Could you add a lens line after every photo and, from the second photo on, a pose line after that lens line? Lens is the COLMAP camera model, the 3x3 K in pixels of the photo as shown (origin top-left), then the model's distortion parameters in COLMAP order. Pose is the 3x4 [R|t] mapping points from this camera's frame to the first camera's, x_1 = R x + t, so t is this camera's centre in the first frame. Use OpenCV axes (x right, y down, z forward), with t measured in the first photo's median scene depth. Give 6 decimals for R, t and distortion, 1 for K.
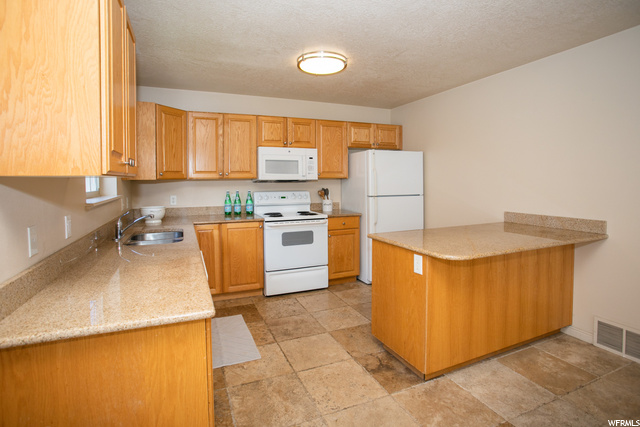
lens RADIAL K [[322.6, 0, 320.7], [0, 322.6, 192.8], [0, 0, 1]] dist [-0.039643, 0.000213]
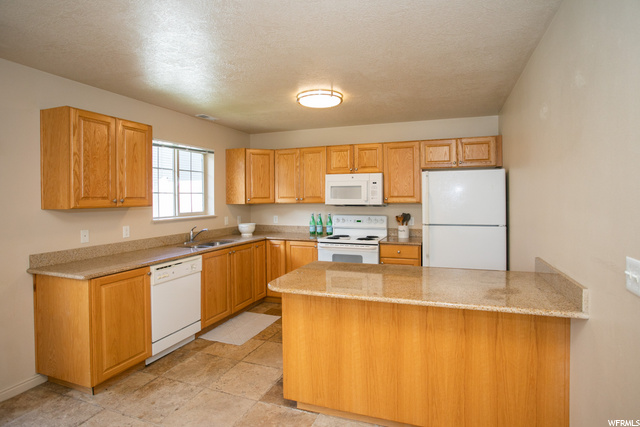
lens RADIAL K [[341.2, 0, 321.1], [0, 341.2, 201.4], [0, 0, 1]] dist [-0.037373, 0.000600]
pose [[0.720965, 0.006070, -0.692945, 0.647138], [-0.024837, 0.999546, -0.017086, -0.031631], [0.692527, 0.029529, 0.720788, 0.145127]]
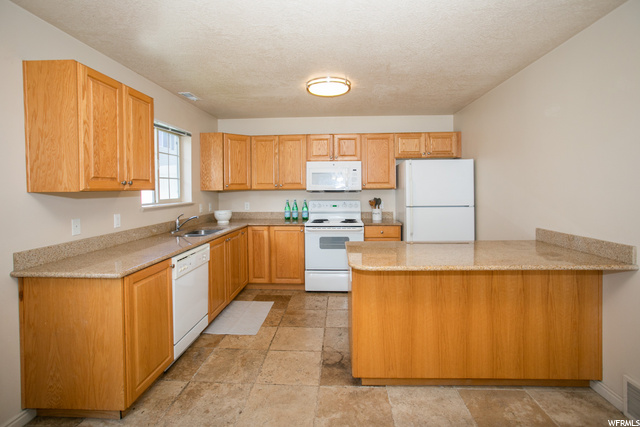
lens RADIAL K [[314.9, 0, 320.2], [0, 314.9, 194.9], [0, 0, 1]] dist [-0.019008, 0.000708]
pose [[0.894737, 0.005654, -0.446558, 0.378387], [-0.013990, 0.999784, -0.015373, -0.007062], [0.446375, 0.020003, 0.894622, 0.005584]]
